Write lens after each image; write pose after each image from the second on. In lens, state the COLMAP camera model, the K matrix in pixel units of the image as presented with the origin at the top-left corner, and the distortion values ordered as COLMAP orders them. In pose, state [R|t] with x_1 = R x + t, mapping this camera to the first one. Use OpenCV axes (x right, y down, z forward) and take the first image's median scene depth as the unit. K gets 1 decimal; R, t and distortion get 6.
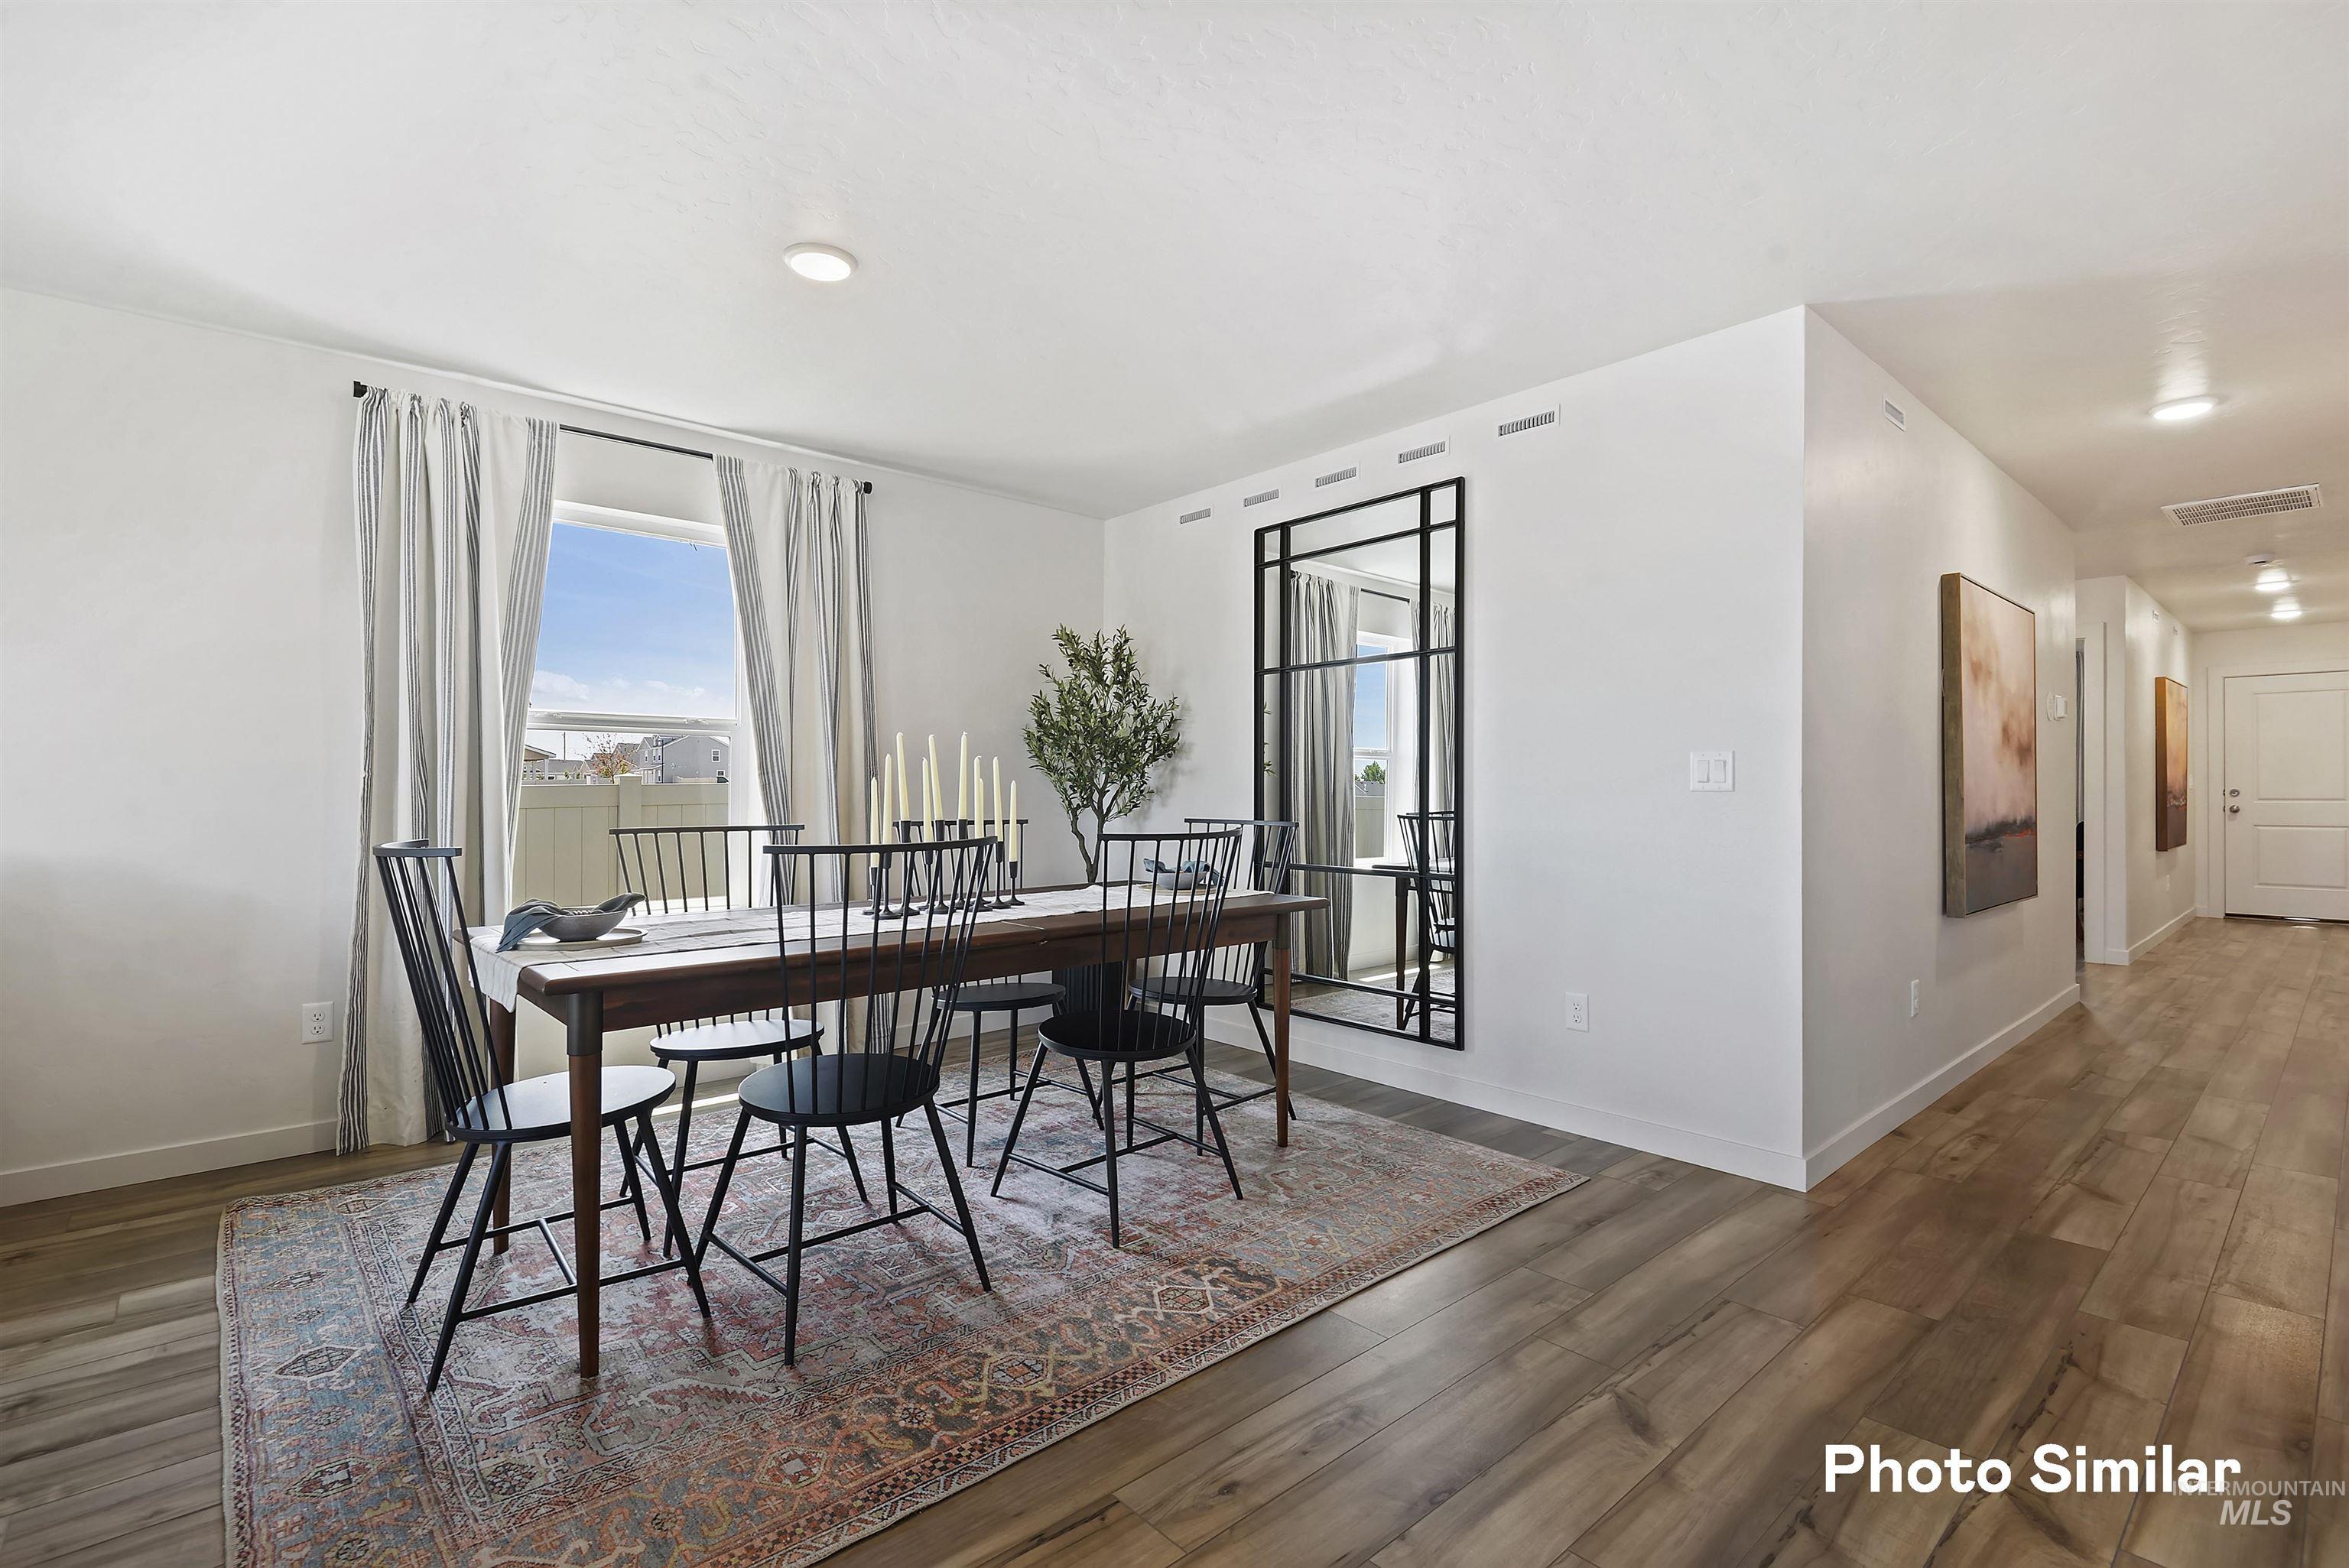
lens RADIAL K [[1088.6, 0, 1180.0], [0, 1088.6, 786.6], [0, 0, 1]] dist [0.003741, -0.001634]
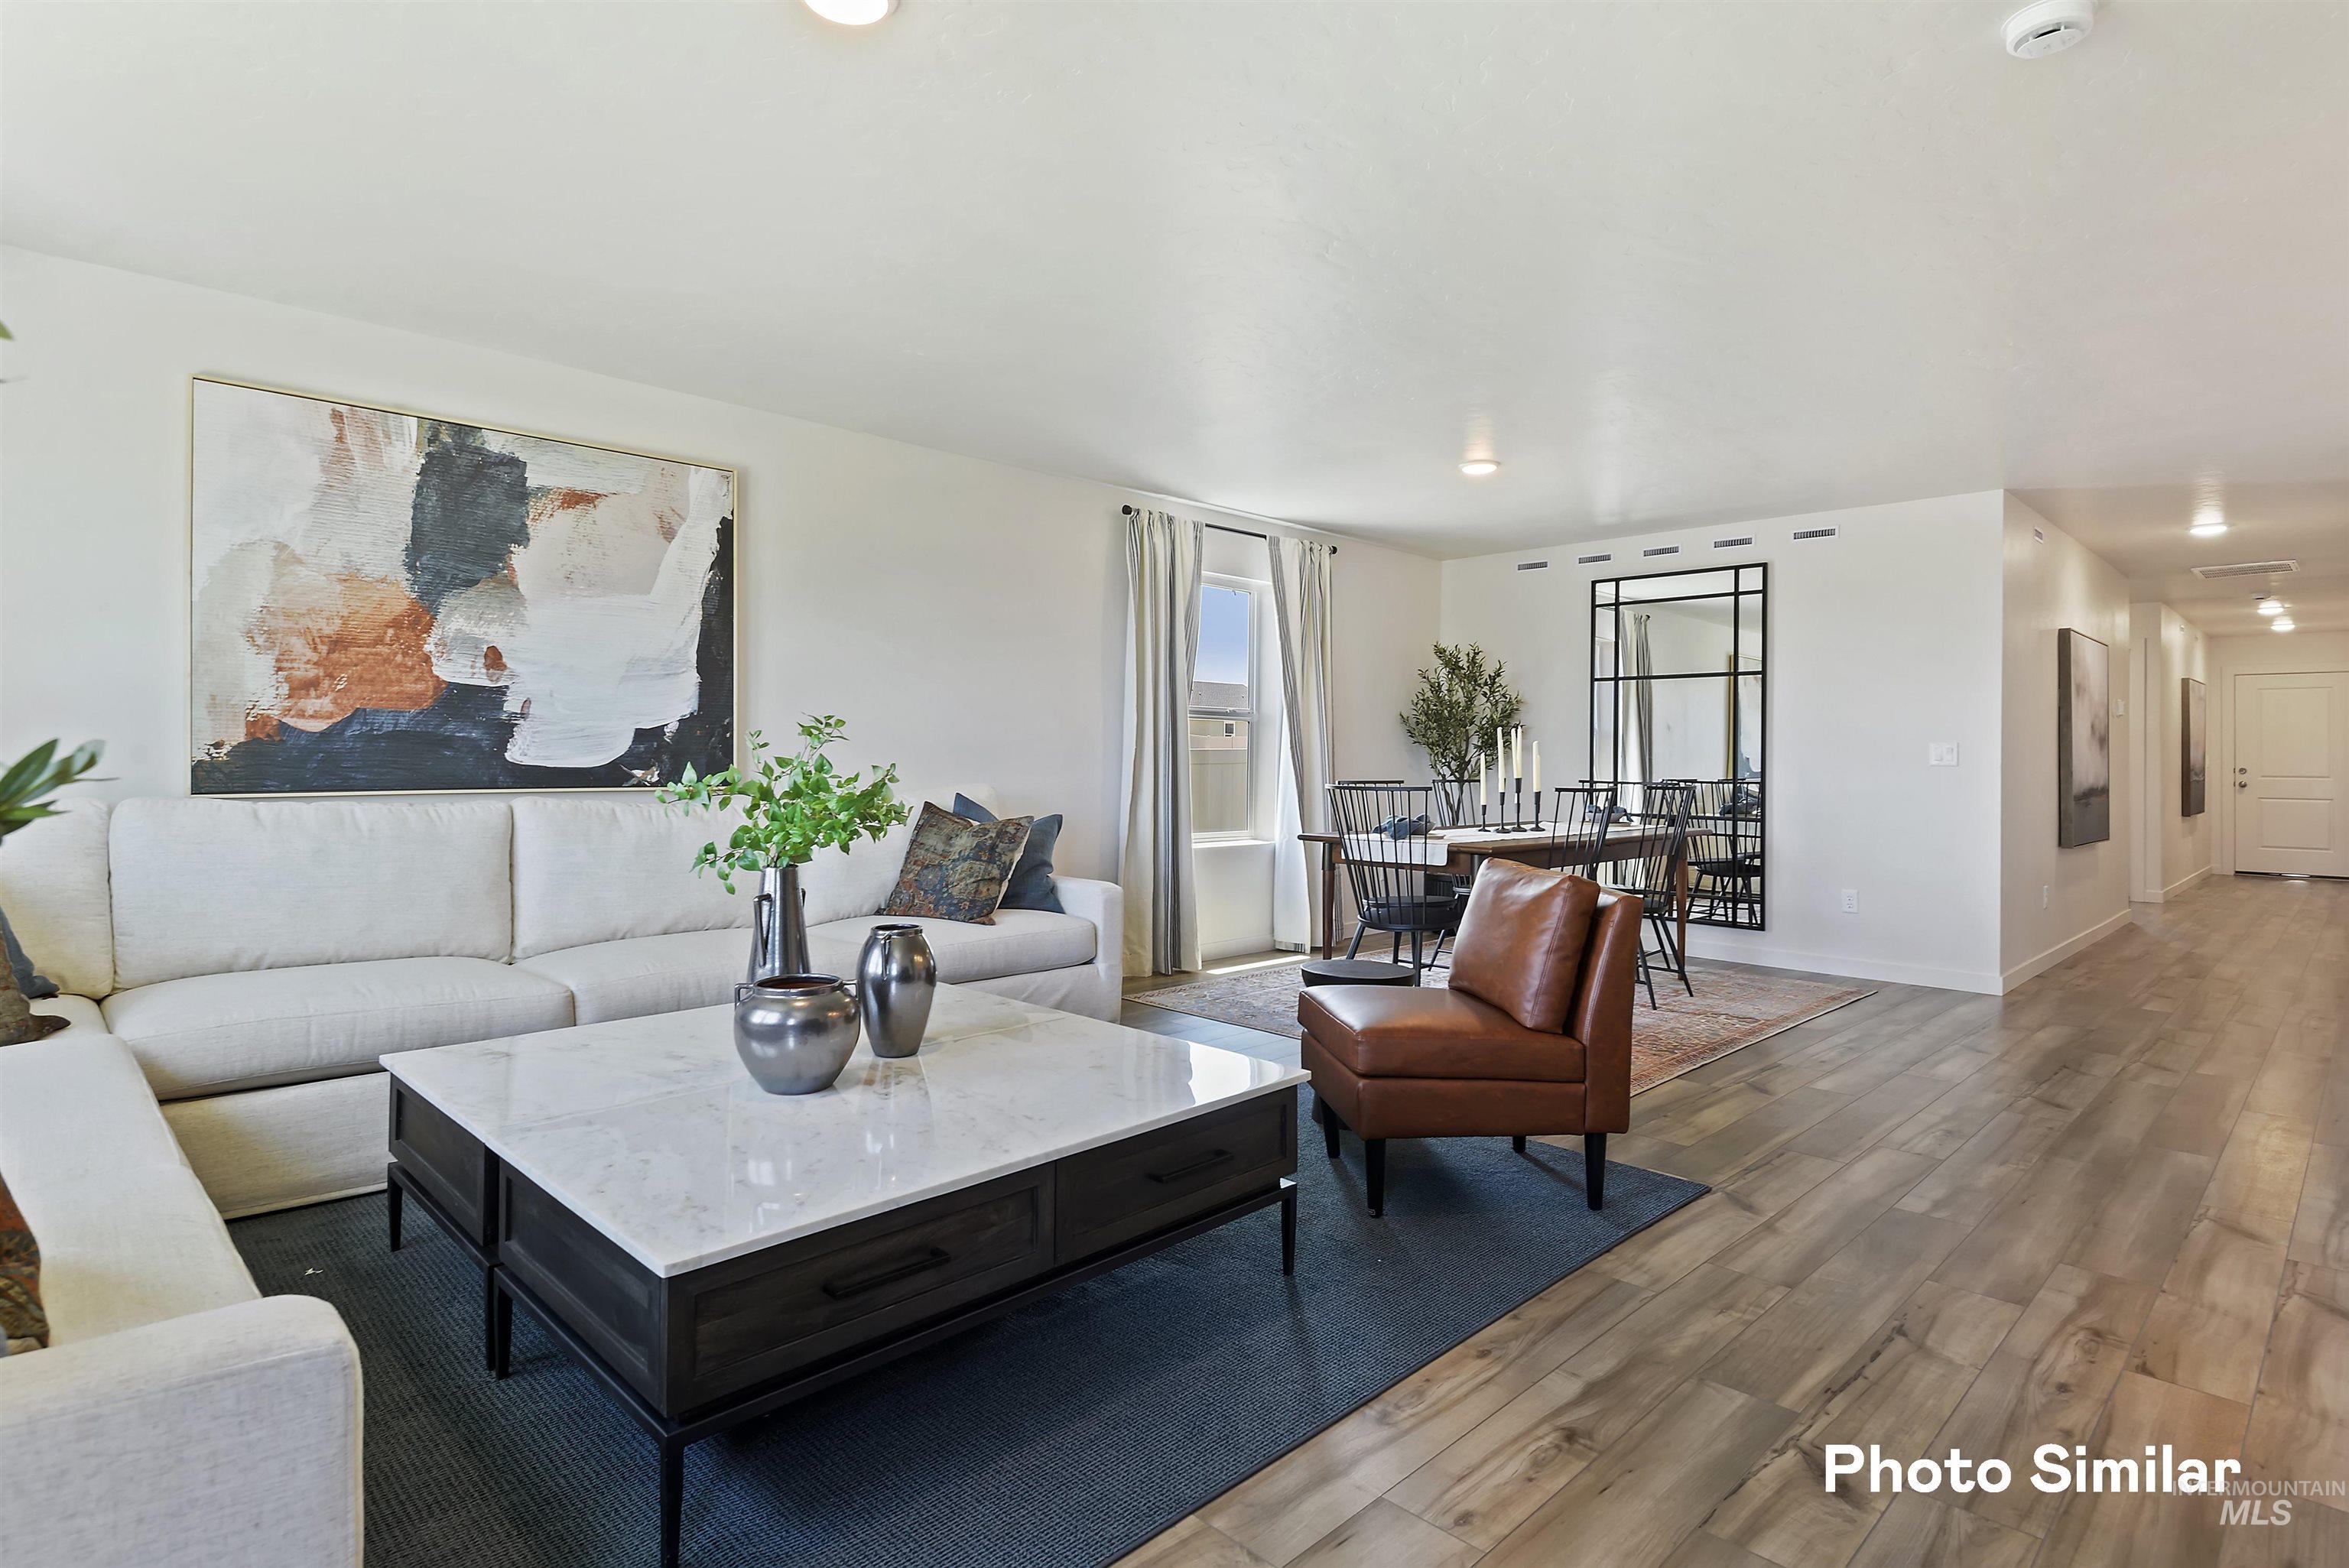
lens RADIAL K [[1197.3, 0, 1167.6], [0, 1197.3, 742.4], [0, 0, 1]] dist [-0.006172, 0.000230]
pose [[0.999410, 0.011916, 0.032204, -0.587323], [-0.011676, 0.999903, -0.007648, -0.002903], [-0.032292, 0.007267, 0.999452, -0.618610]]
